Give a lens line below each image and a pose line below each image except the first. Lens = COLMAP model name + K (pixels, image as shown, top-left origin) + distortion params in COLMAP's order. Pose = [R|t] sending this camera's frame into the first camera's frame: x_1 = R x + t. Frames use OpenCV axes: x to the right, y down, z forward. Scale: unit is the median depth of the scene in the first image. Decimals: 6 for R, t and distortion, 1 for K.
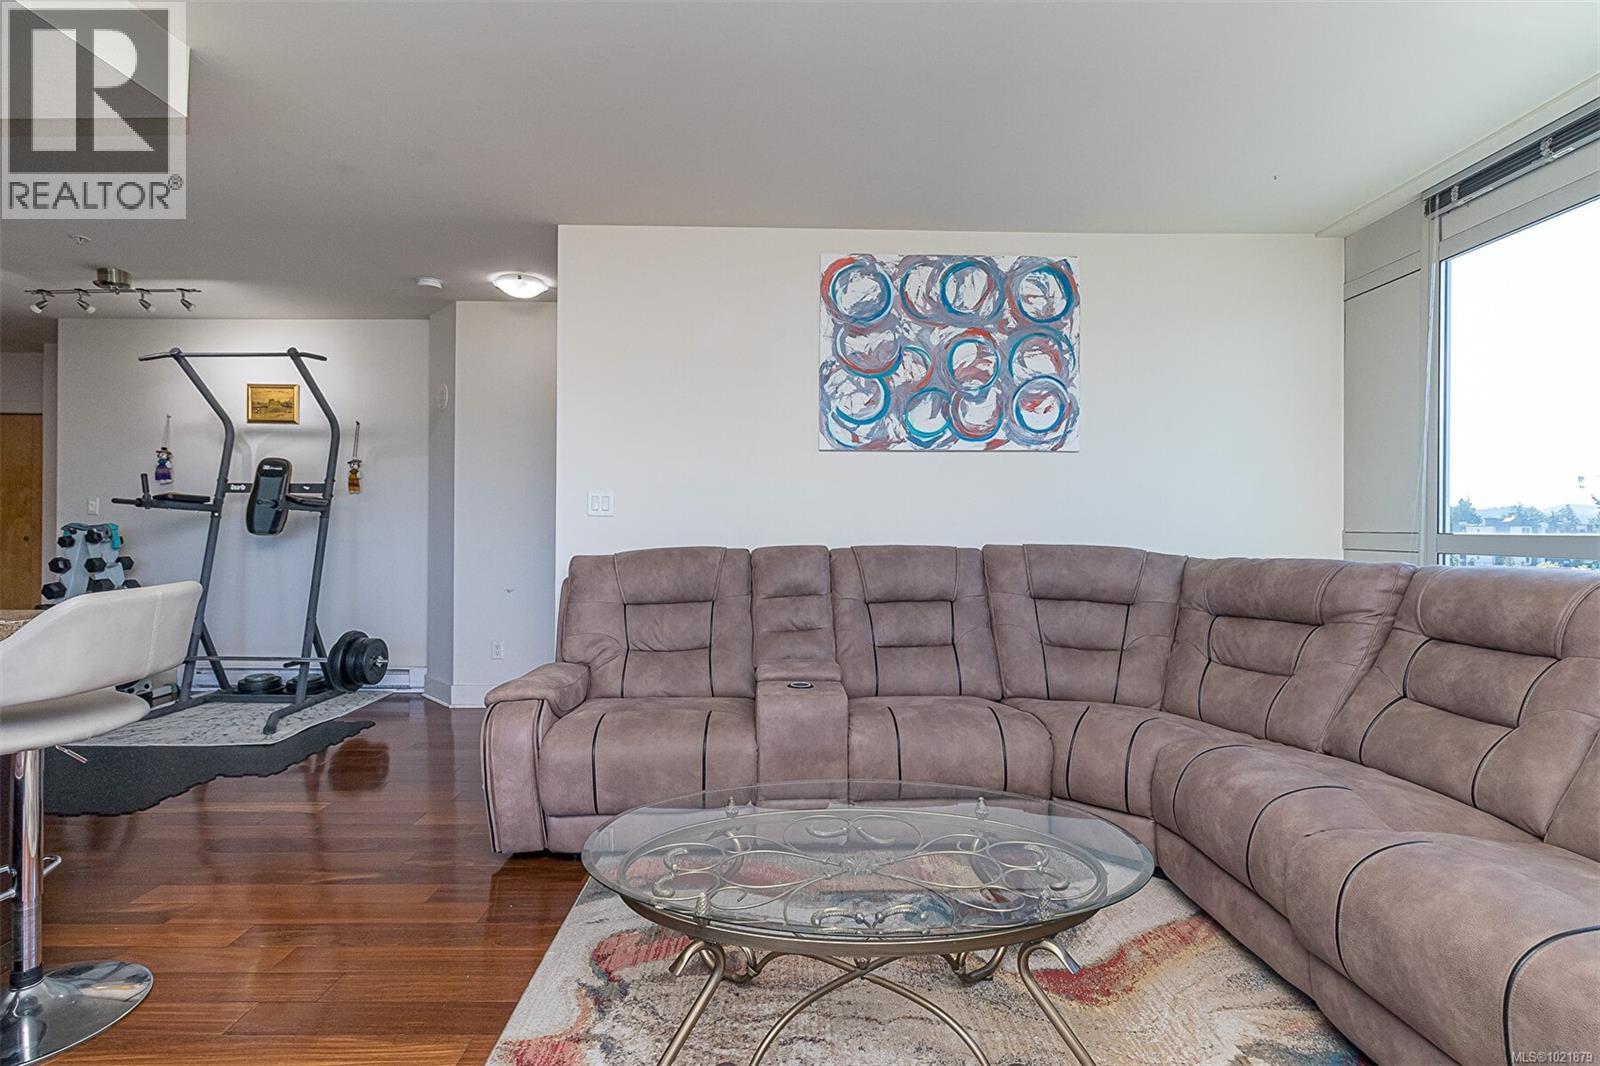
lens RADIAL K [[770.1, 0, 795.7], [0, 770.1, 526.5], [0, 0, 1]] dist [-0.000304, 0.000997]
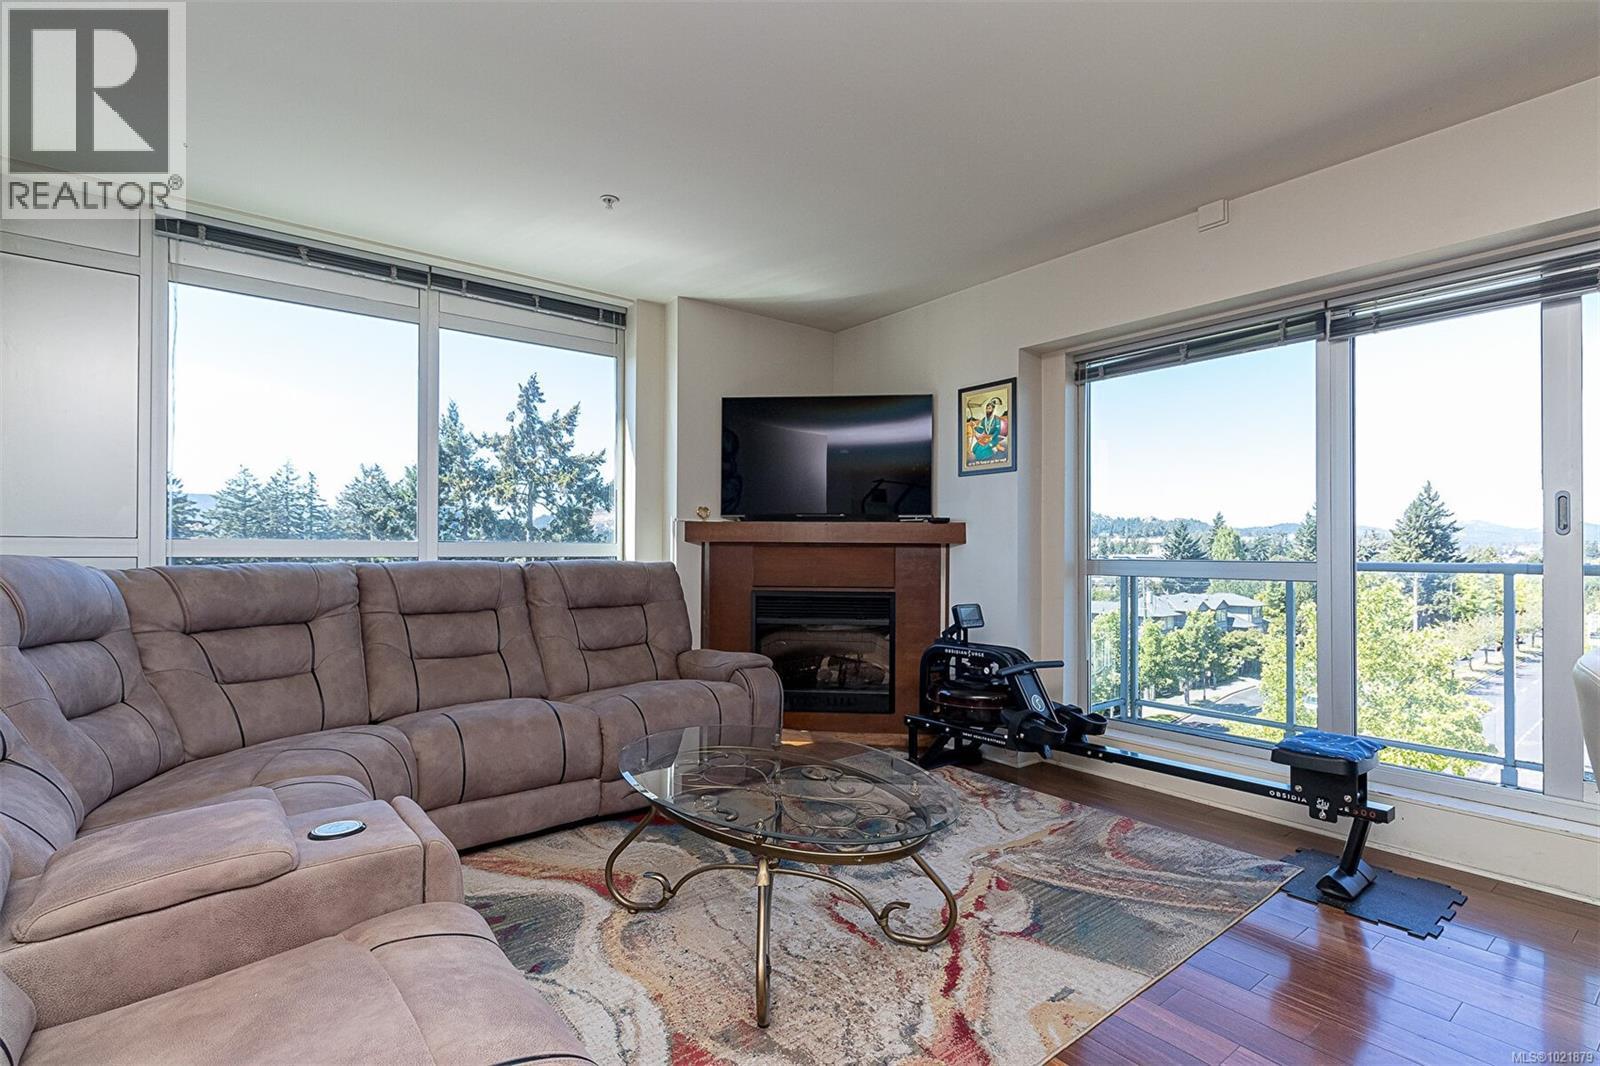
lens RADIAL K [[747.8, 0, 810.1], [0, 747.8, 549.3], [0, 0, 1]] dist [0.002179, 0.001810]
pose [[-0.624952, -0.007855, 0.780623, -0.446385], [-0.009608, 0.999951, 0.002369, 0.011065], [-0.780604, -0.006020, -0.624997, 0.823056]]
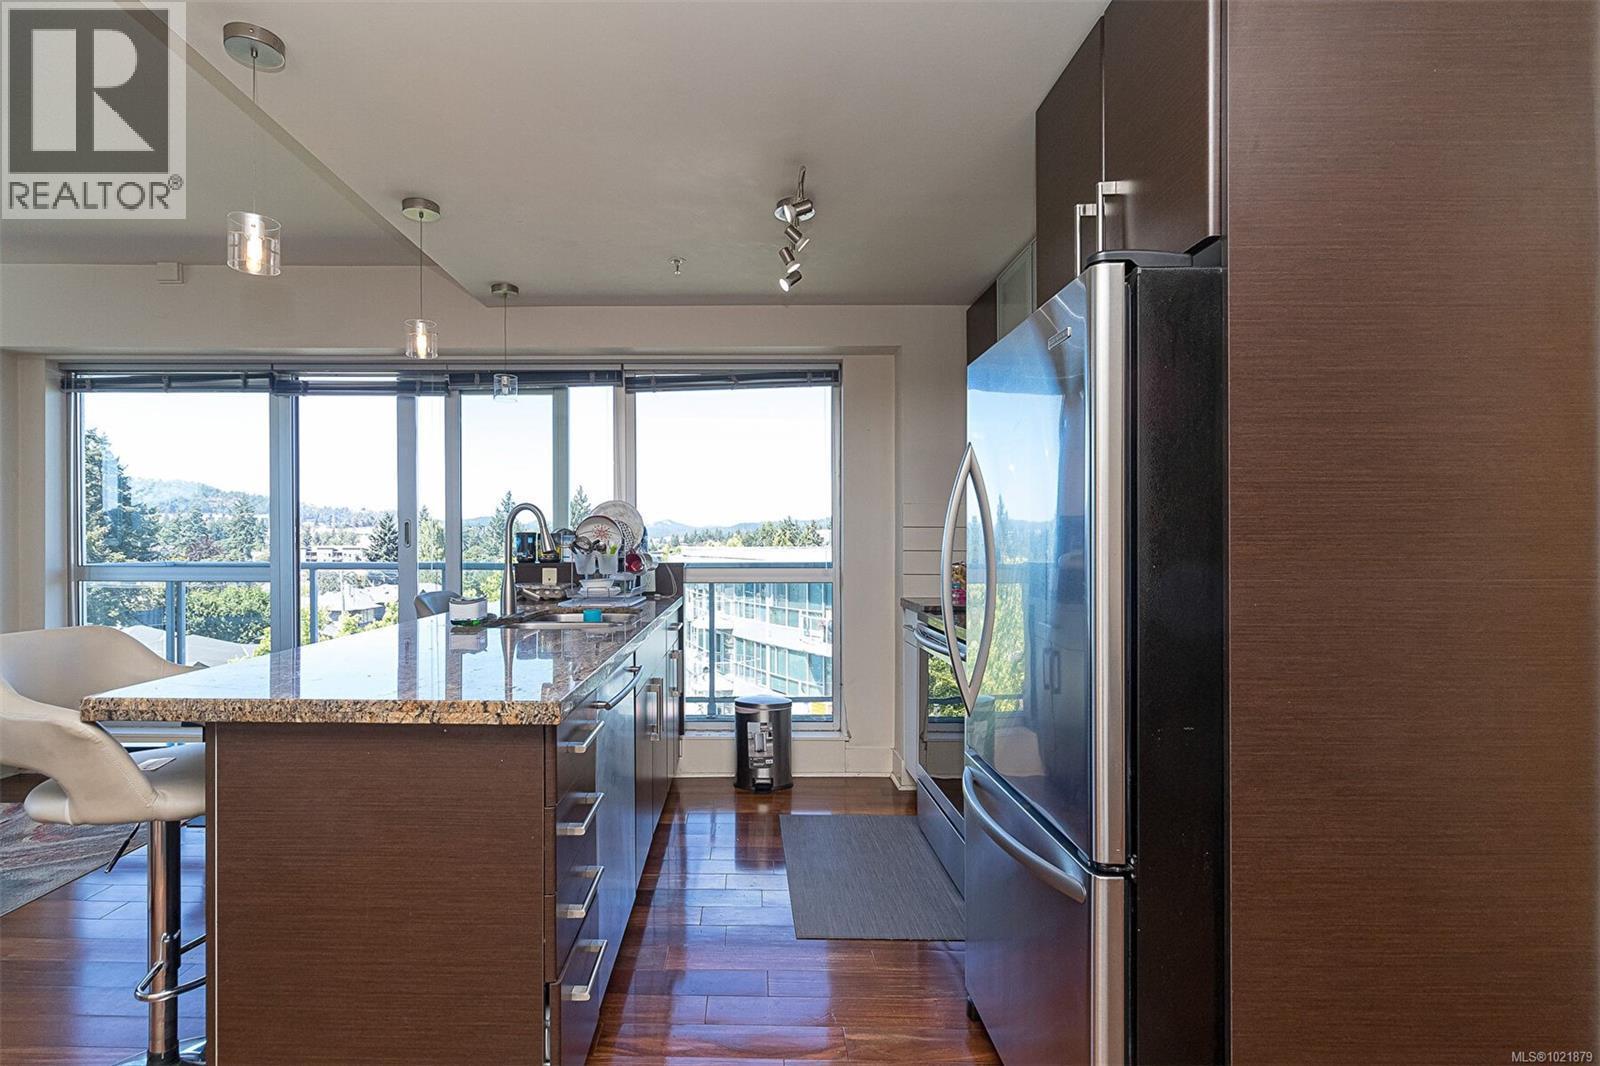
lens RADIAL K [[776.3, 0, 736.6], [0, 776.3, 545.1], [0, 0, 1]] dist [-0.003561, 0.001909]
pose [[-0.999763, -0.009507, 0.019607, -0.851787], [-0.009506, 0.999955, 0.000121, -0.015587], [-0.019607, -0.000065, -0.999808, 0.958995]]
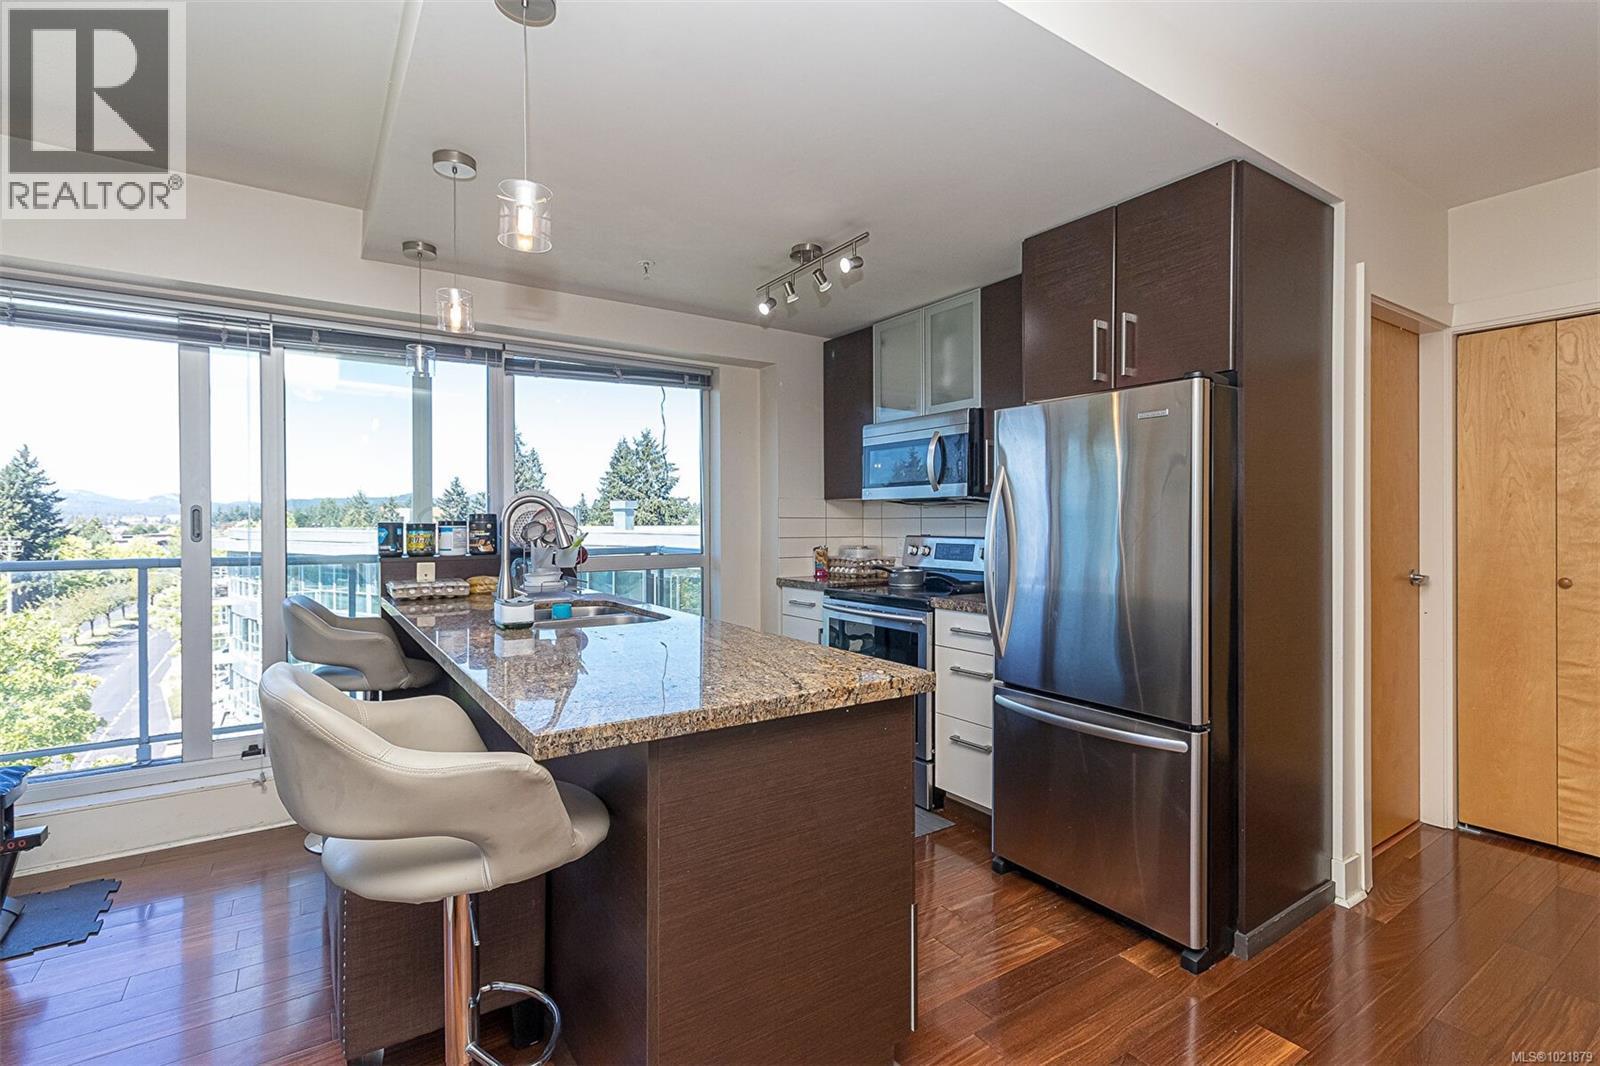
lens RADIAL K [[747.8, 0, 804.5], [0, 747.8, 528.5], [0, 0, 1]] dist [0.002179, 0.001810]
pose [[-0.826205, -0.002429, -0.563364, -0.427786], [-0.004263, 0.999989, 0.001940, -0.027258], [0.563354, 0.004005, -0.826206, 0.913839]]
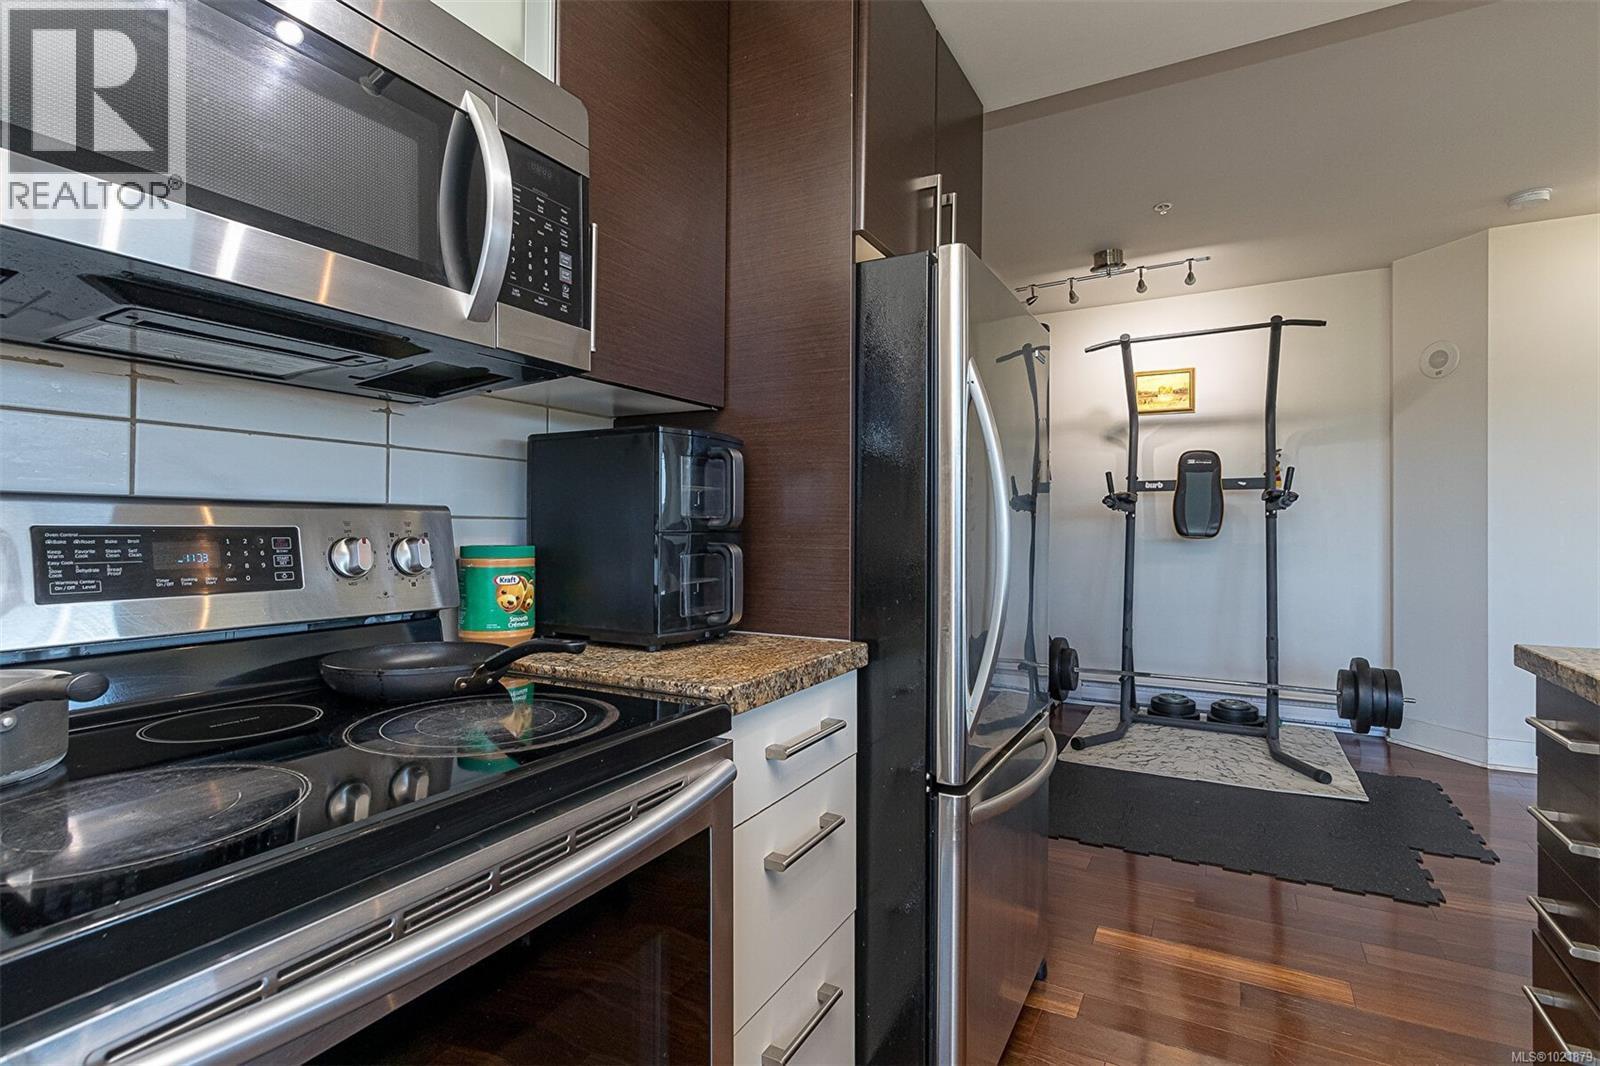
lens RADIAL K [[770.1, 0, 799.7], [0, 770.1, 520.7], [0, 0, 1]] dist [-0.000304, 0.000997]
pose [[0.875379, -0.009755, -0.483338, -0.898732], [0.004995, 0.999926, -0.011136, -0.002154], [0.483411, 0.007334, 0.875363, 0.017644]]
